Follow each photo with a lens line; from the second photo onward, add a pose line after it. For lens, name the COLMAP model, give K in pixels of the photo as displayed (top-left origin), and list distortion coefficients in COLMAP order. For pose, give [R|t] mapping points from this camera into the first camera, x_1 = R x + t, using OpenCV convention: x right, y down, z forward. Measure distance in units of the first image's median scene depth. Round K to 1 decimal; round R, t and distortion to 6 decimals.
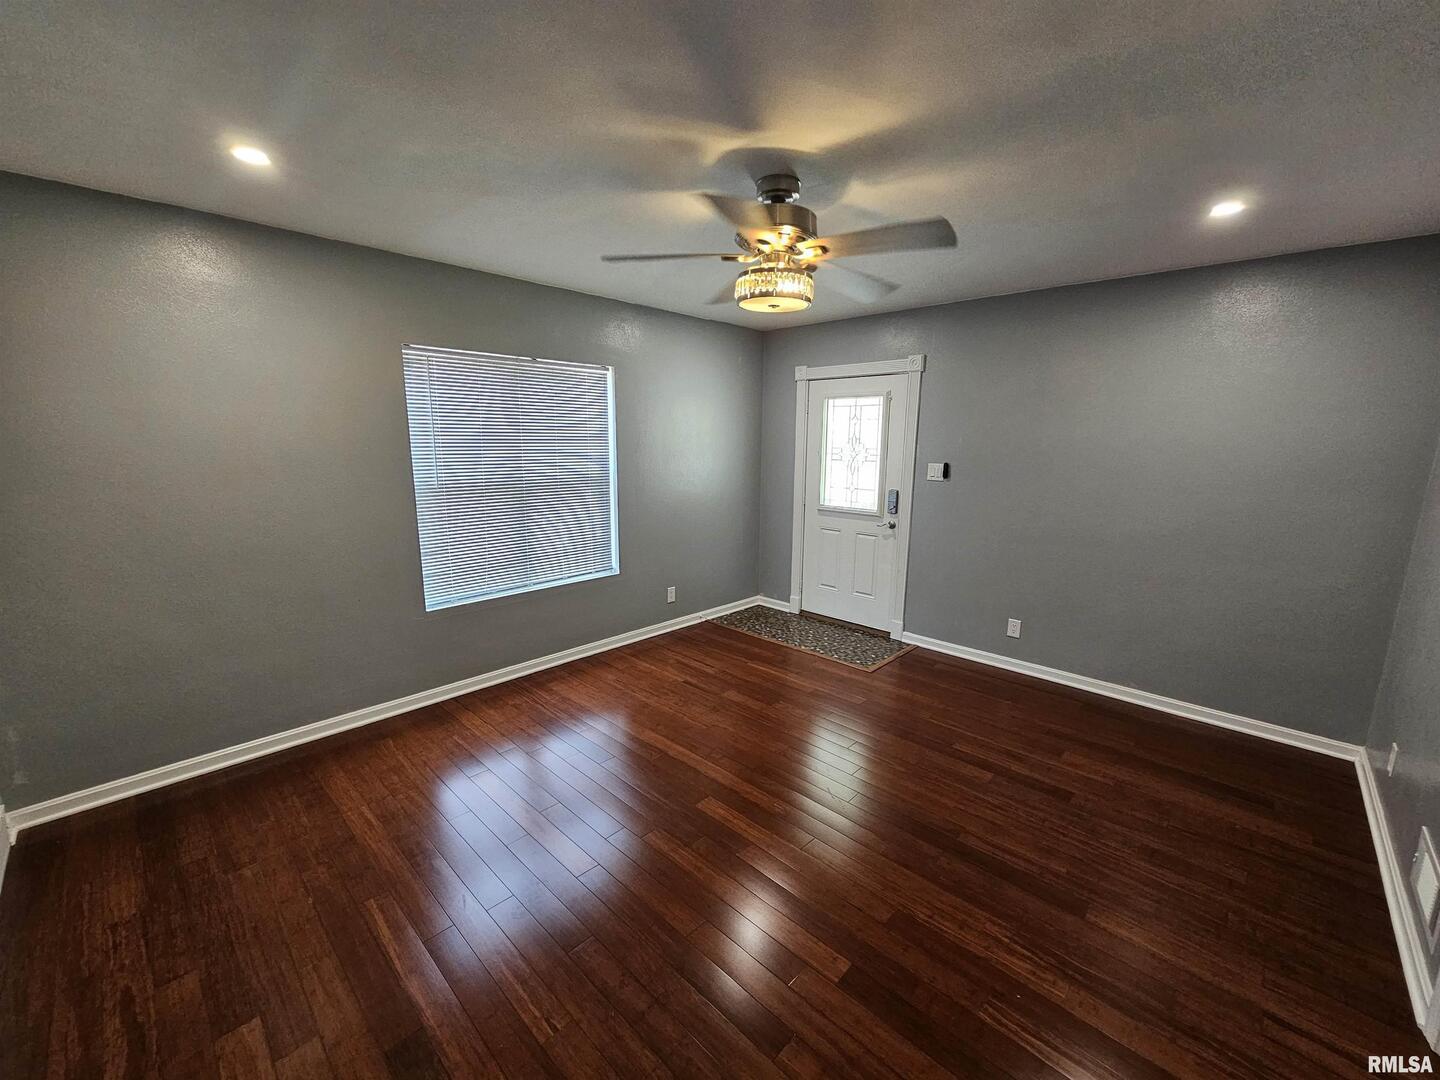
lens RADIAL K [[586.3, 0, 726.4], [0, 586.3, 544.0], [0, 0, 1]] dist [0.000815, -0.000517]
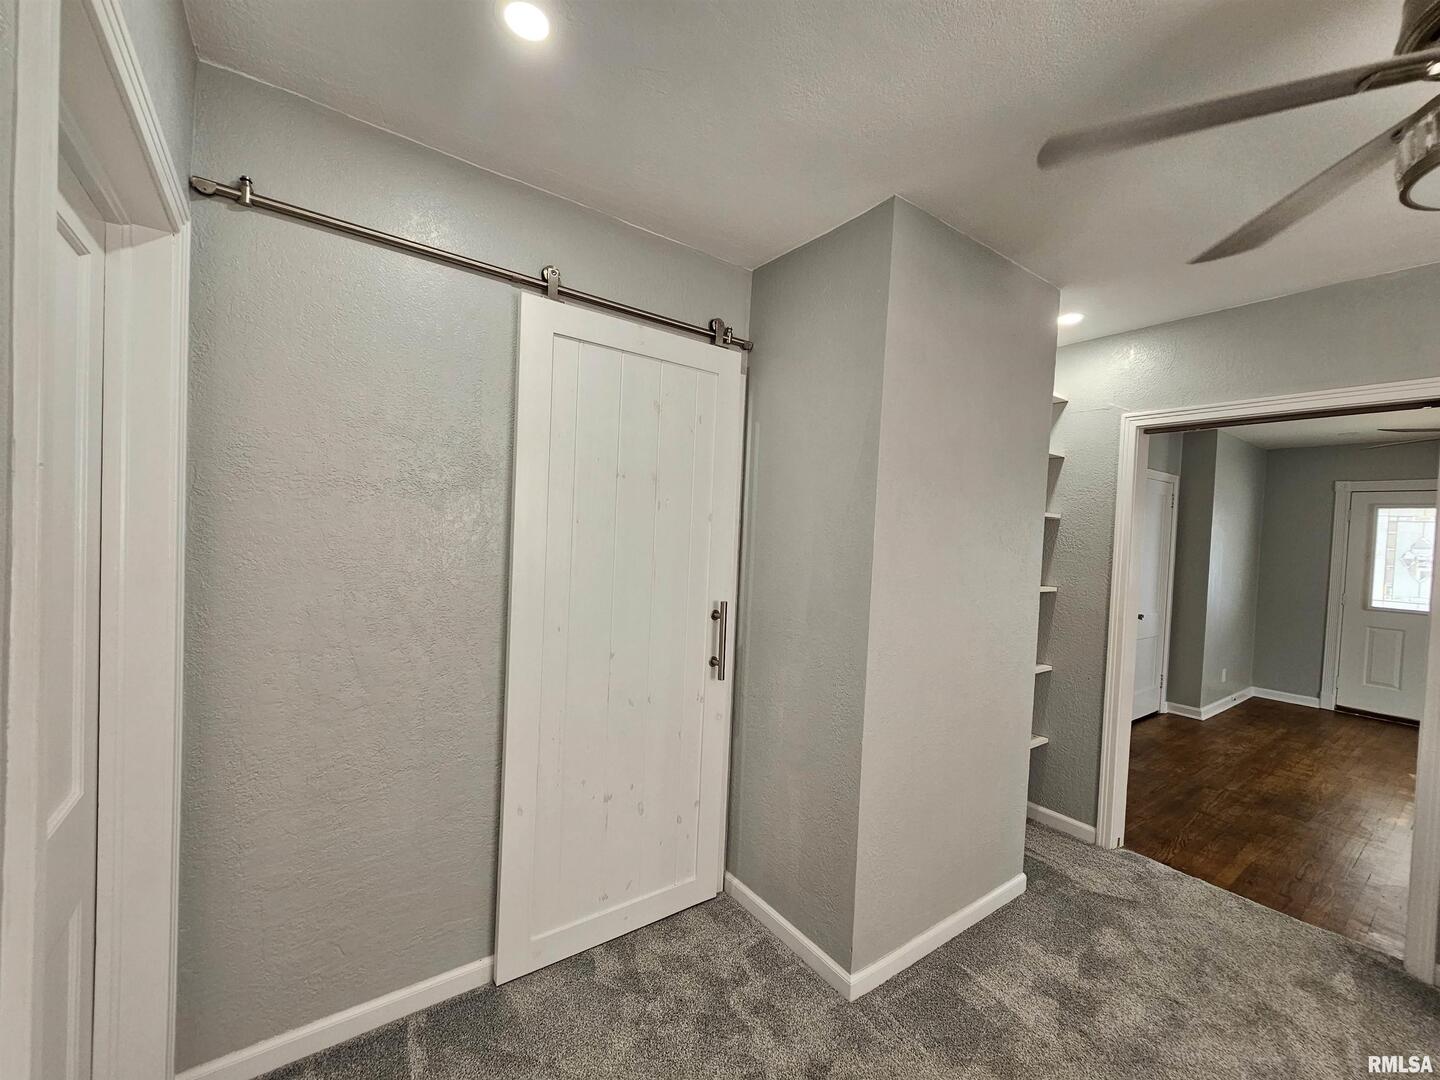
lens RADIAL K [[586.3, 0, 726.4], [0, 586.3, 544.0], [0, 0, 1]] dist [0.000815, -0.000517]
pose [[0.985033, 0.013880, -0.171807, -0.882303], [-0.038965, 0.988882, -0.143509, 0.023081], [0.167905, 0.148056, 0.974622, -0.272612]]
